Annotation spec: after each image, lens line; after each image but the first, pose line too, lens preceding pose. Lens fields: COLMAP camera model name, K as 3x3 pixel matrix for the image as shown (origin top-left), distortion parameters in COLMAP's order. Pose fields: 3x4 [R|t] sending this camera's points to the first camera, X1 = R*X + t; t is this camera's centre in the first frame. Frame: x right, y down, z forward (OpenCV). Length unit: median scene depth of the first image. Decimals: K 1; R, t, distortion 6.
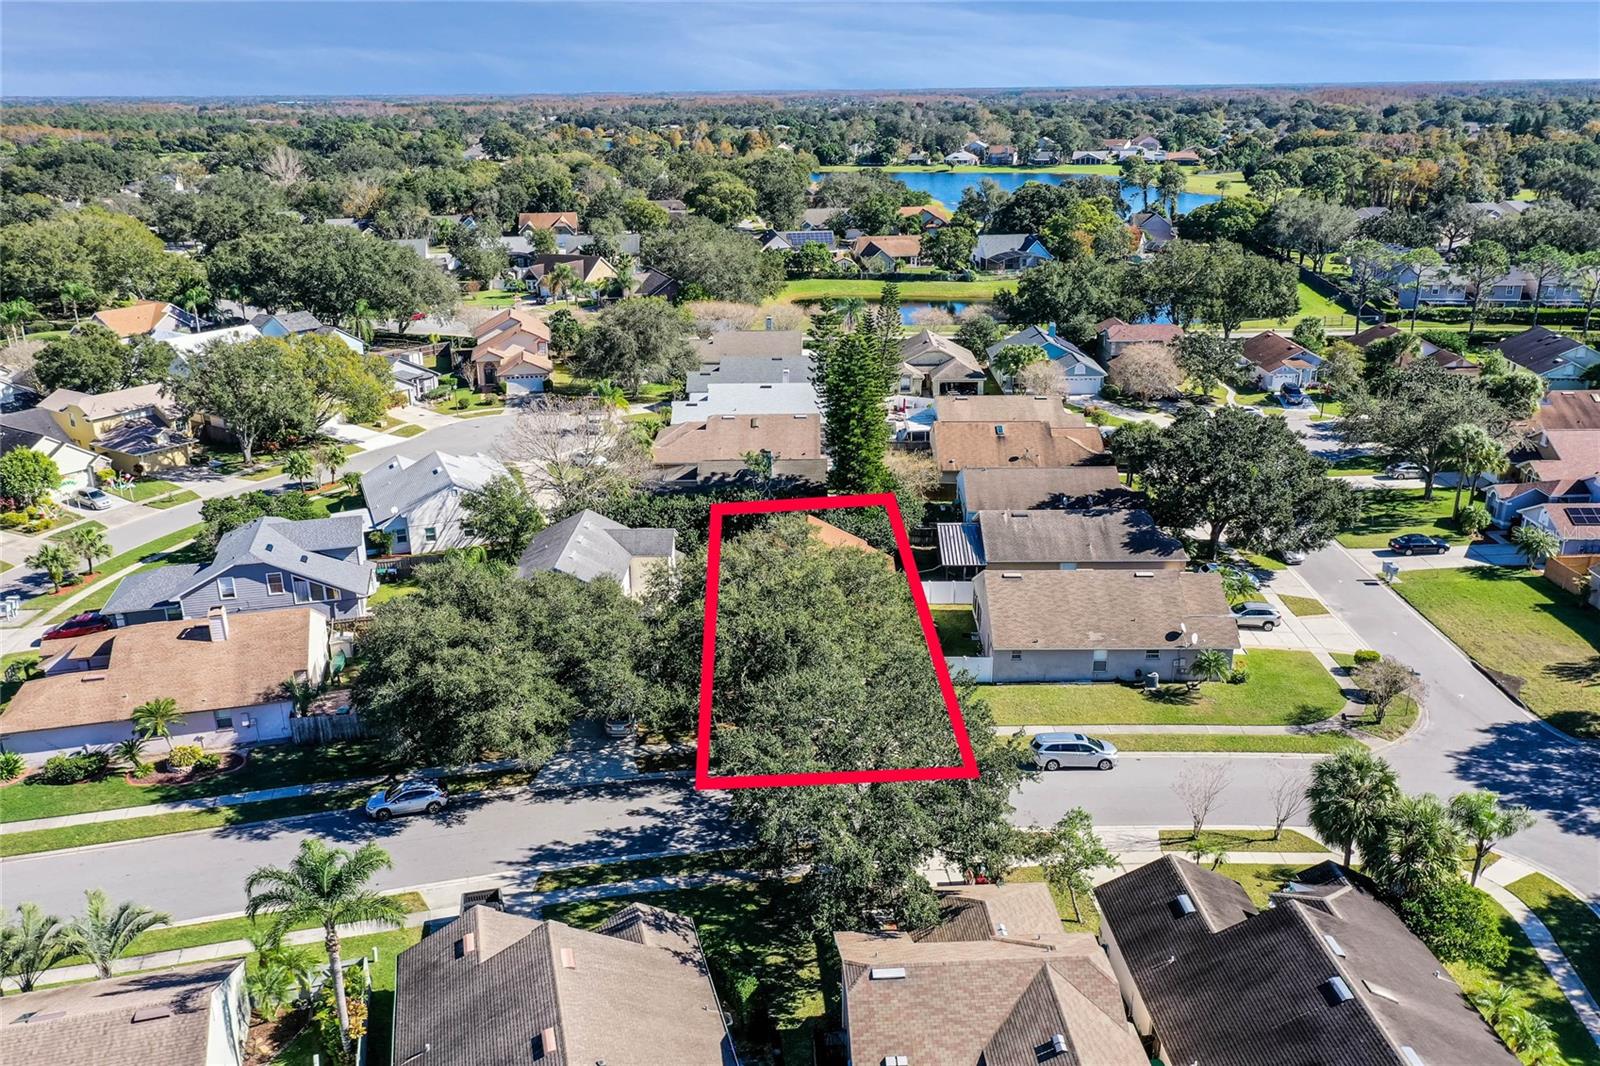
lens RADIAL K [[1245.9, 0, 800.0], [0, 1245.9, 533.0], [0, 0, 1]] dist [0.008604, -0.005605]
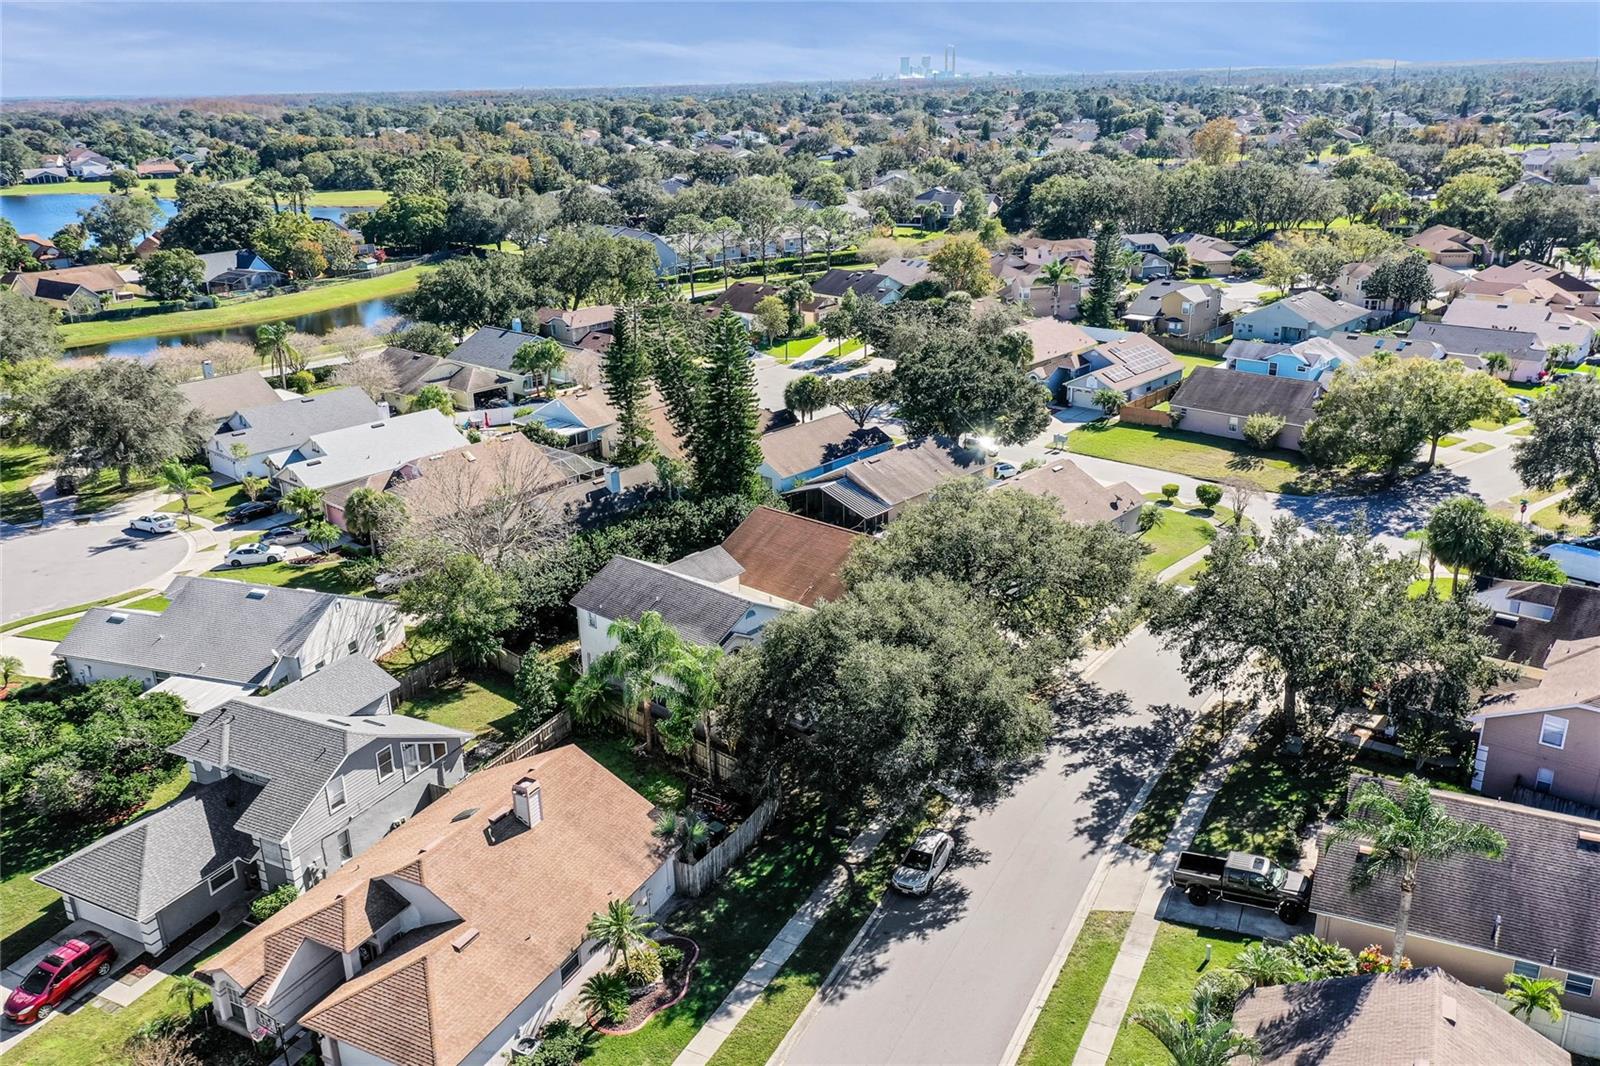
lens RADIAL K [[1245.9, 0, 800.0], [0, 1245.9, 533.0], [0, 0, 1]] dist [0.008604, -0.005605]
pose [[0.661701, -0.255401, 0.704927, -0.231185], [0.261207, 0.959819, 0.102560, -0.029905], [-0.702797, 0.116268, 0.701825, 0.104822]]
